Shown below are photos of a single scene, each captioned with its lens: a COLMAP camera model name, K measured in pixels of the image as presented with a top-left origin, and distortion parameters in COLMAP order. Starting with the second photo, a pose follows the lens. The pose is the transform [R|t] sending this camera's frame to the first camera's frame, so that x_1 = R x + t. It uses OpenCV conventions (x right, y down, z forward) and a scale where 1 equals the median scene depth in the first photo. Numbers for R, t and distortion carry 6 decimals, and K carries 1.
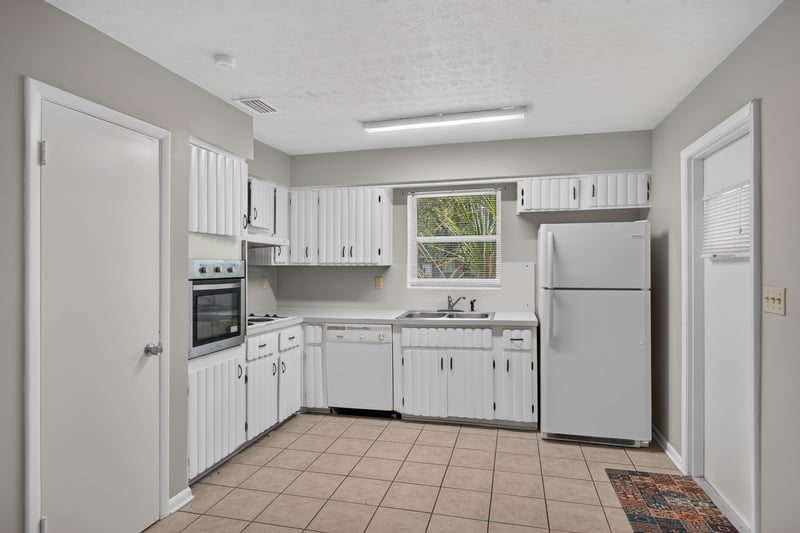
lens RADIAL K [[446.2, 0, 400.0], [0, 446.2, 266.5], [0, 0, 1]] dist [-0.007543, -0.000338]
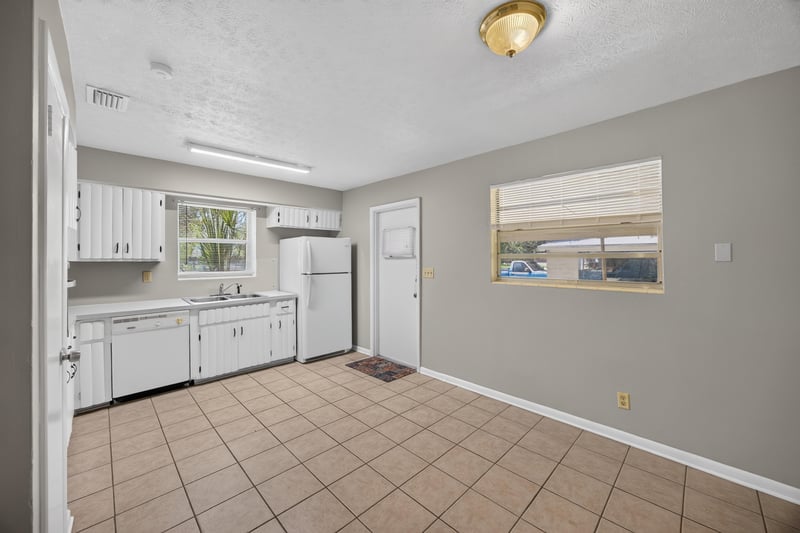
lens RADIAL K [[308.3, 0, 398.3], [0, 308.3, 261.5], [0, 0, 1]] dist [-0.027345, 0.009336]
pose [[0.521091, -0.004369, 0.853490, -0.458434], [0.004964, 0.999985, 0.002088, 0.000245], [-0.853486, 0.003149, 0.521106, 0.081828]]
